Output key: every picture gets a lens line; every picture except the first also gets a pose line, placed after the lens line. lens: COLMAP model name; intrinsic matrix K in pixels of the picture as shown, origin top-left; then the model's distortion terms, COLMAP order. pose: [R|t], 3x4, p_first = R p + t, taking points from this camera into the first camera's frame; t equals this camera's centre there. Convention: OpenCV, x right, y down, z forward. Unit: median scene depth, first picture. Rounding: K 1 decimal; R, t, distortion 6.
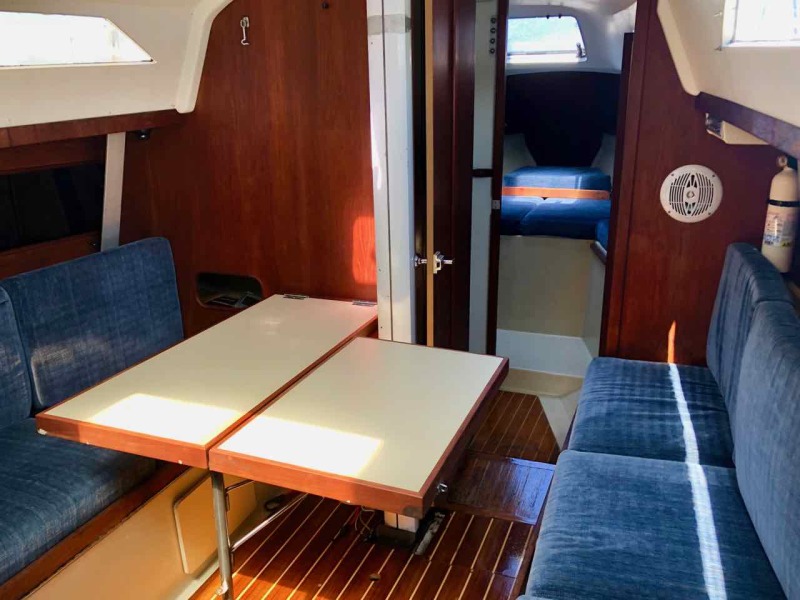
lens RADIAL K [[693.1, 0, 380.0], [0, 693.1, 300.2], [0, 0, 1]] dist [0.029994, -0.009472]
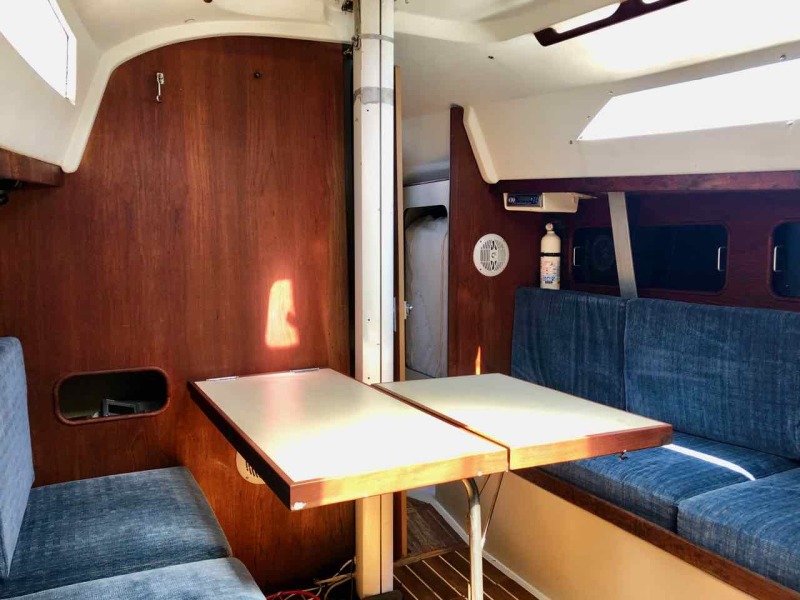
lens RADIAL K [[693.1, 0, 398.7], [0, 693.1, 298.8], [0, 0, 1]] dist [0.029994, -0.009472]
pose [[0.693558, -0.060104, 0.717889, -0.649856], [0.217831, 0.967363, -0.129457, 0.064688], [-0.686678, 0.246164, 0.684015, 0.223367]]
